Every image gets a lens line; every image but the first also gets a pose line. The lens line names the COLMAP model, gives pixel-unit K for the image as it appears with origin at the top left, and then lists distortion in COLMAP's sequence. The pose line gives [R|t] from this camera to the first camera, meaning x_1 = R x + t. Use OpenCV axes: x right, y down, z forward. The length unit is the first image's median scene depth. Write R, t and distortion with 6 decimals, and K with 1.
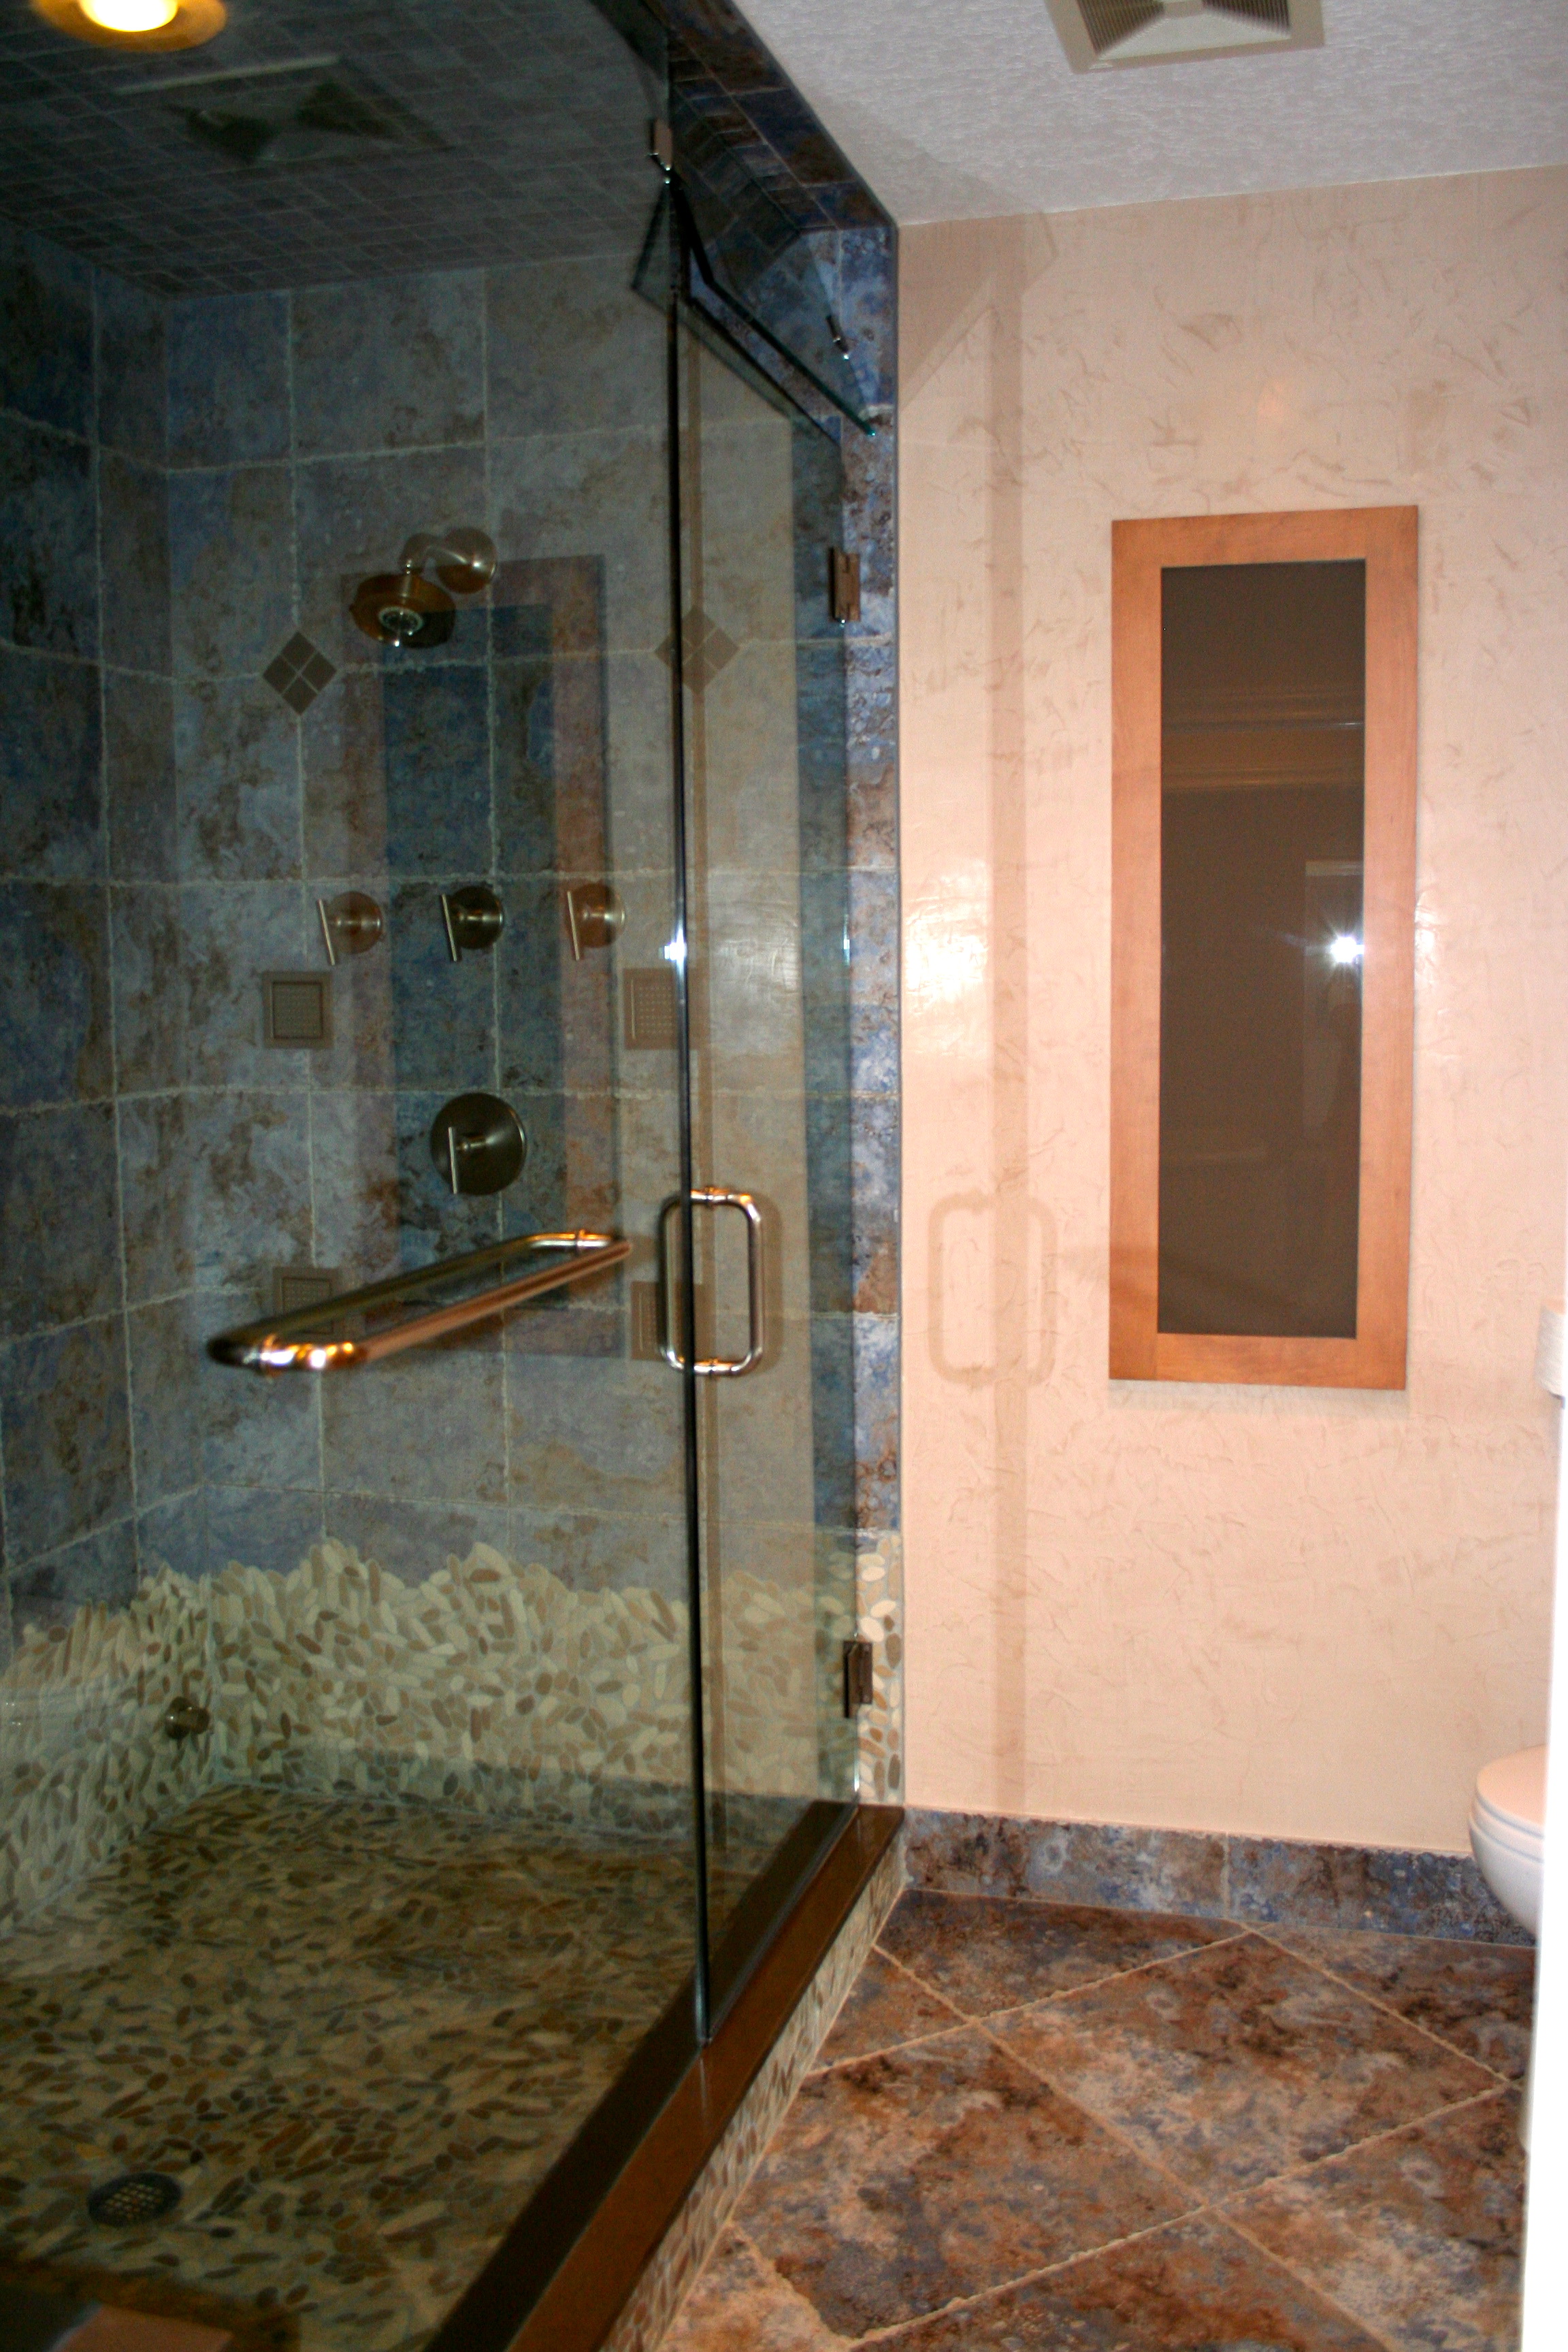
lens RADIAL K [[2161.5, 0, 784.0], [0, 2161.5, 1176.0], [0, 0, 1]] dist [-0.172704, 0.213470]
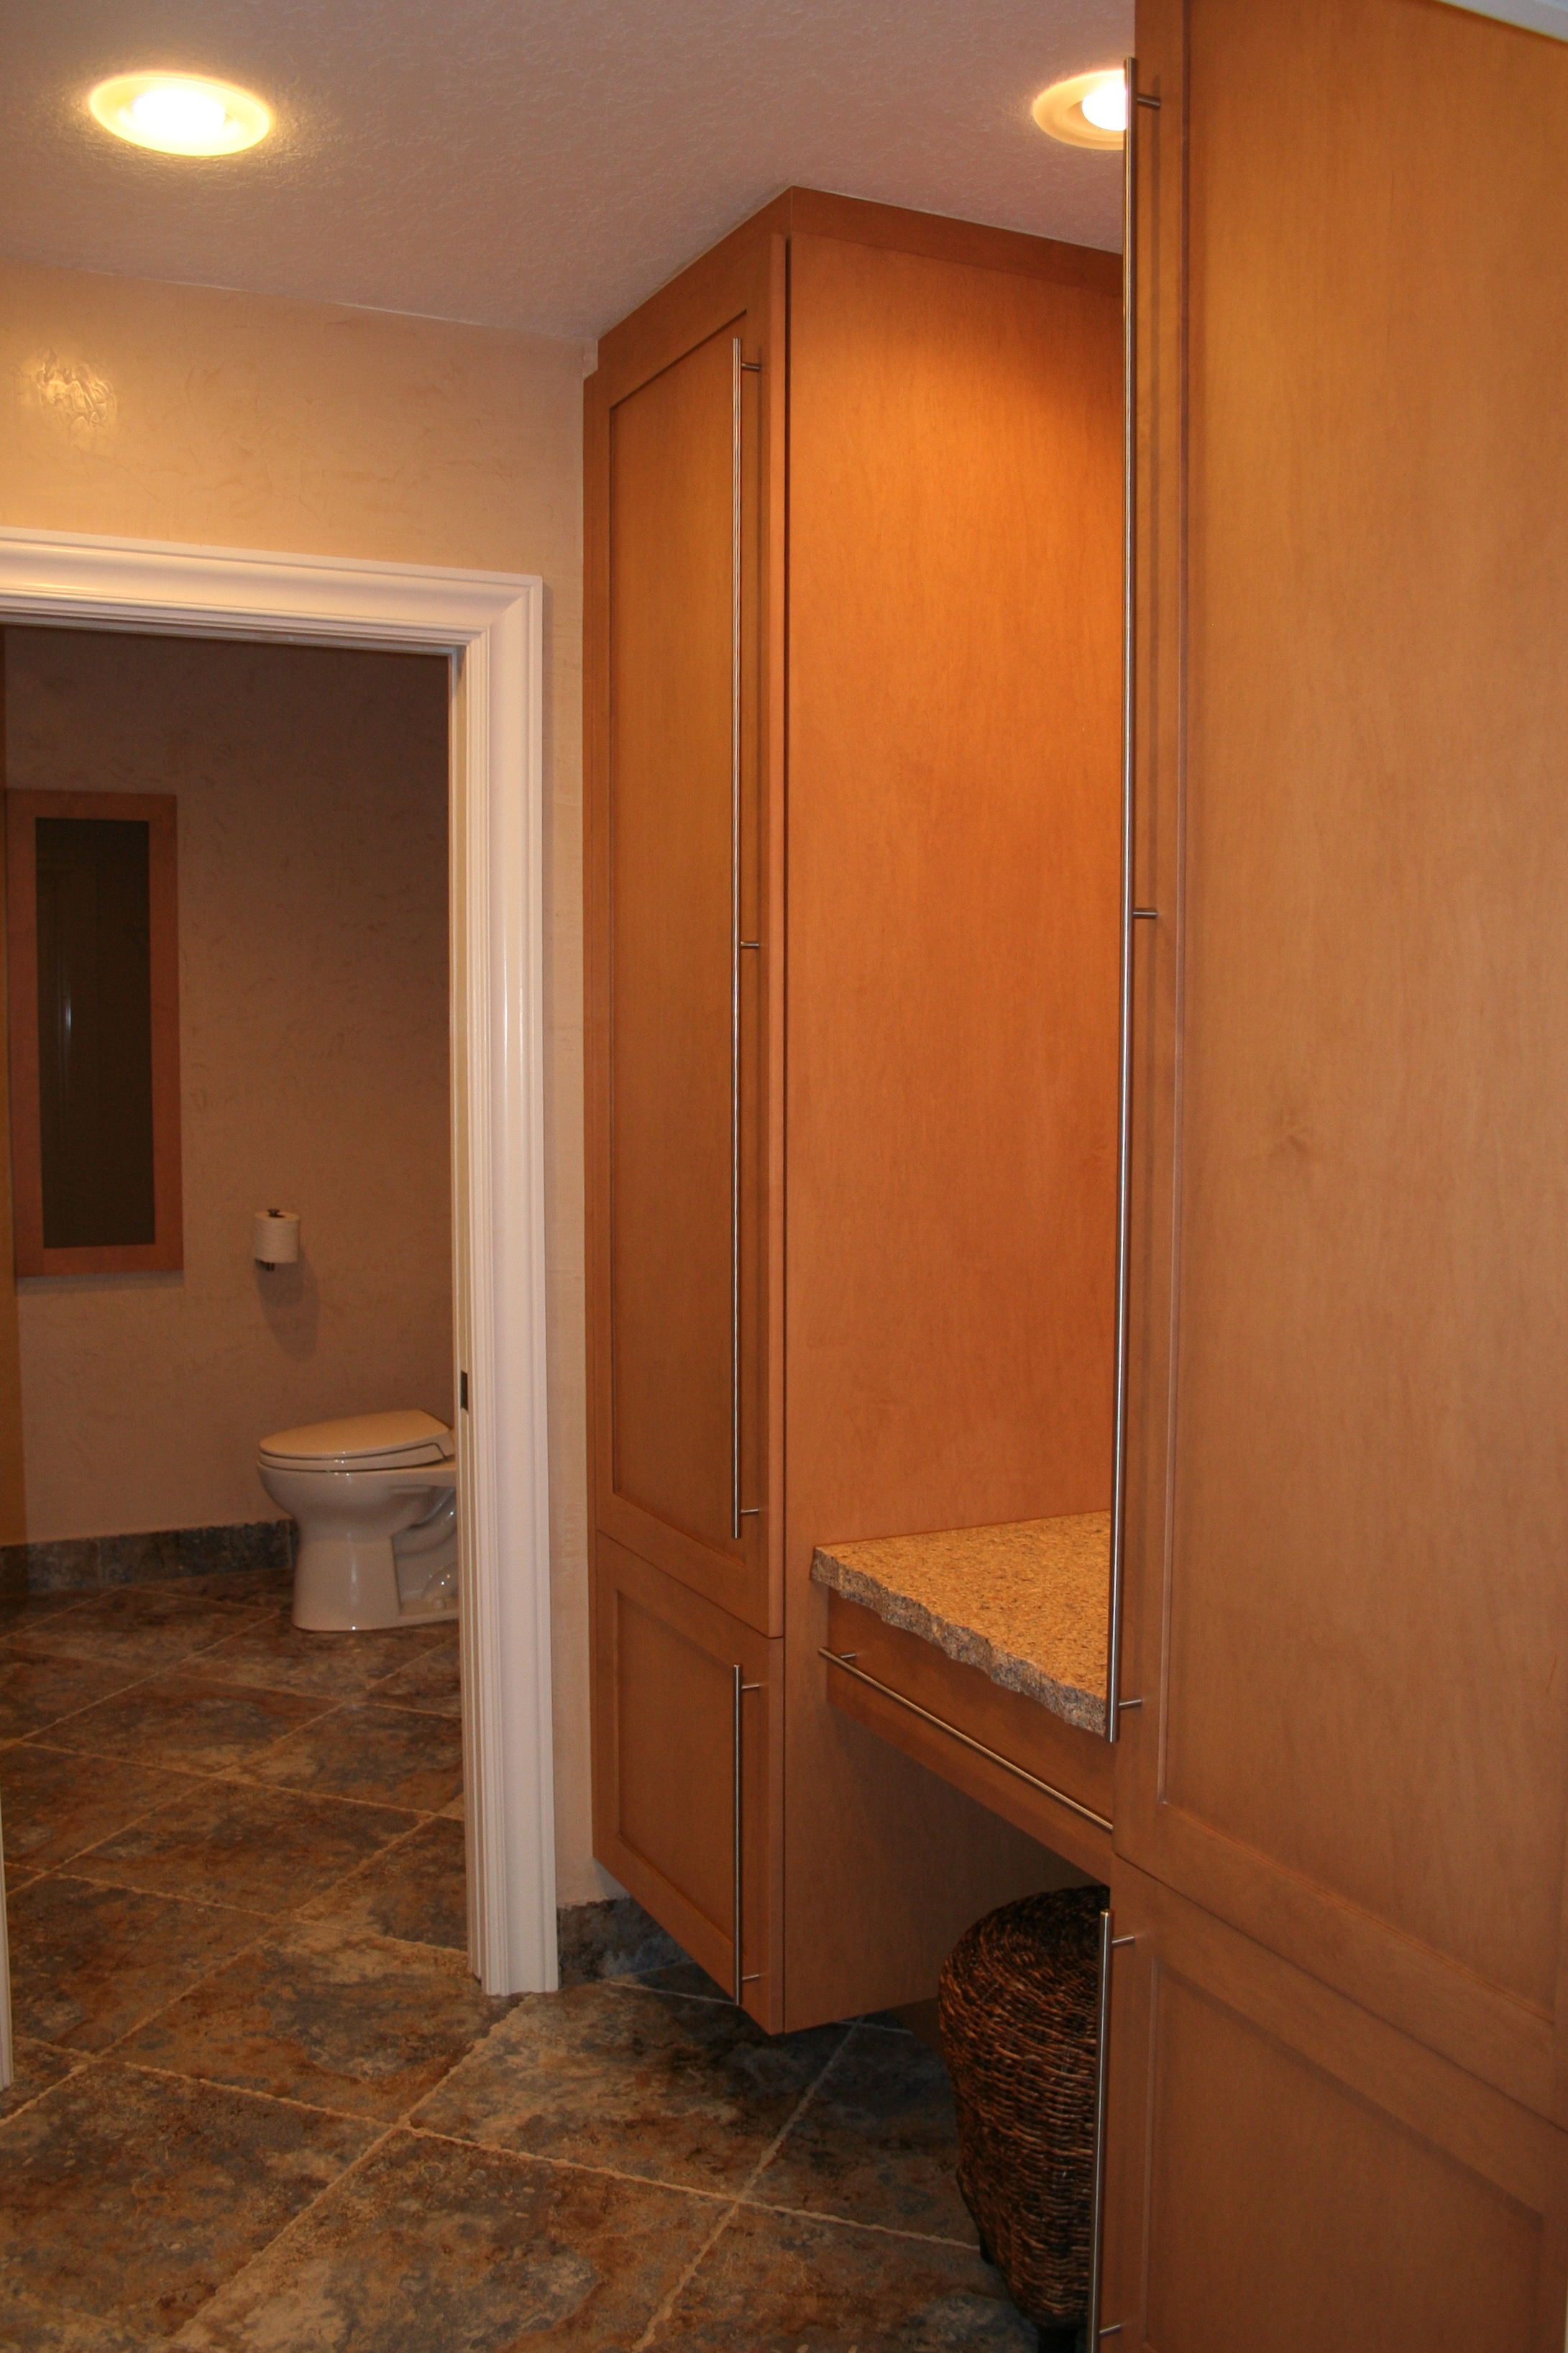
lens RADIAL K [[1995.6, 0, 784.0], [0, 1995.6, 1176.5], [0, 0, 1]] dist [-0.138015, -0.000230]
pose [[0.747545, -0.036970, 0.663181, -0.450393], [0.058509, 0.998234, -0.010305, 0.068203], [-0.661629, 0.046506, 0.748388, -0.628634]]
